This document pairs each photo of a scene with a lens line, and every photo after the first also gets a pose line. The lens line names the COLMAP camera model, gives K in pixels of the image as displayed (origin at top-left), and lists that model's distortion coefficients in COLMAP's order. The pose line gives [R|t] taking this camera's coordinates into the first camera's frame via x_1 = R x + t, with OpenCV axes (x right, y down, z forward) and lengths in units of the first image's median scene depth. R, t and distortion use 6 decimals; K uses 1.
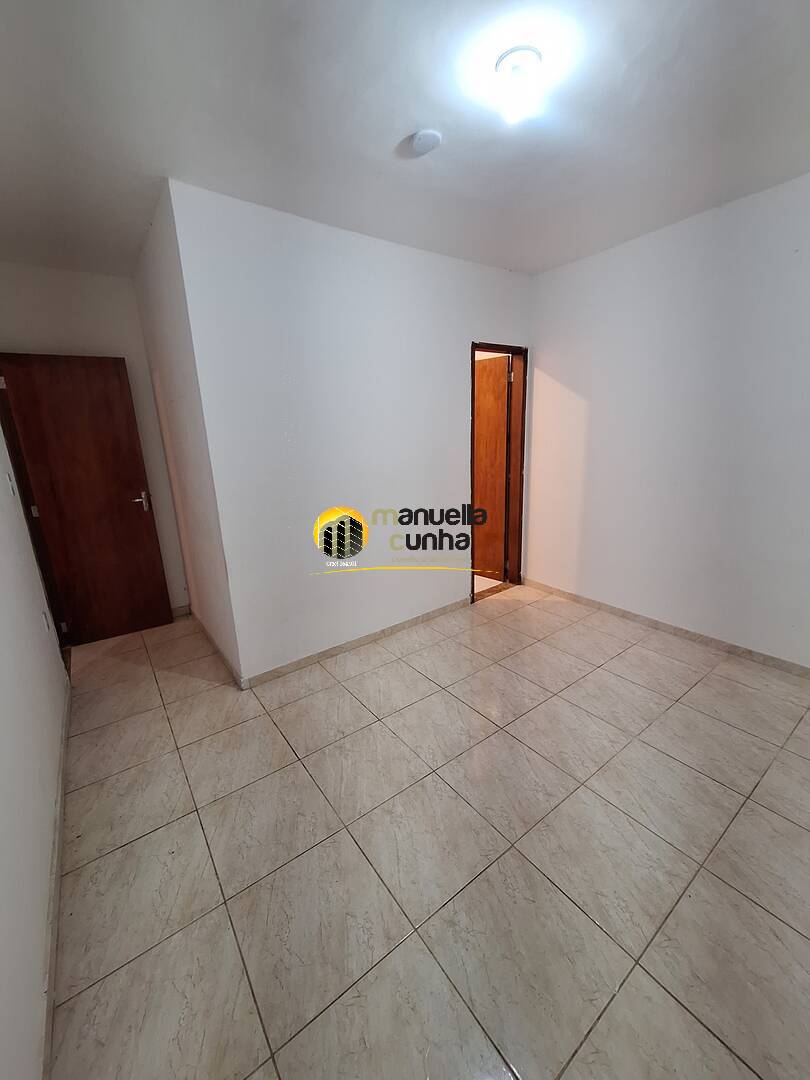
lens RADIAL K [[426.9, 0, 403.8], [0, 426.9, 533.9], [0, 0, 1]] dist [-0.000370, 0.000290]
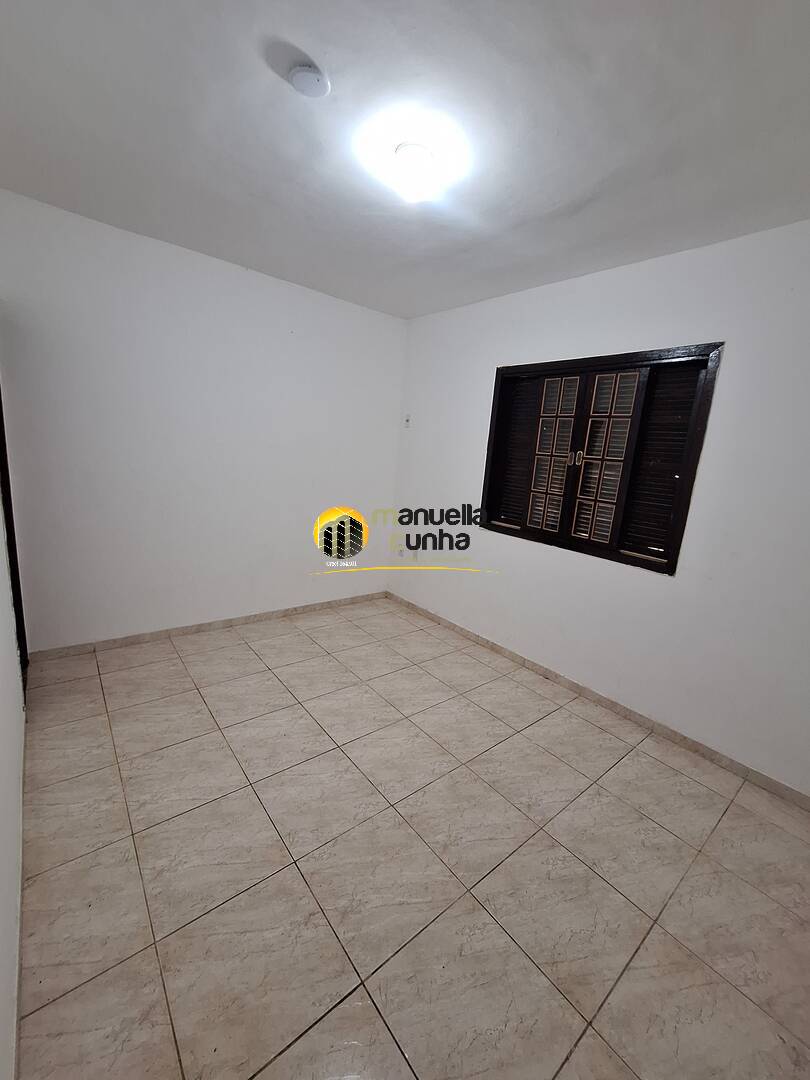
lens RADIAL K [[426.9, 0, 403.8], [0, 426.9, 533.9], [0, 0, 1]] dist [-0.000370, 0.000290]
pose [[-0.047568, -0.159931, 0.985981, -0.784858], [0.160050, 0.973125, 0.165567, -0.199613], [-0.985962, 0.165682, -0.020693, 0.888028]]
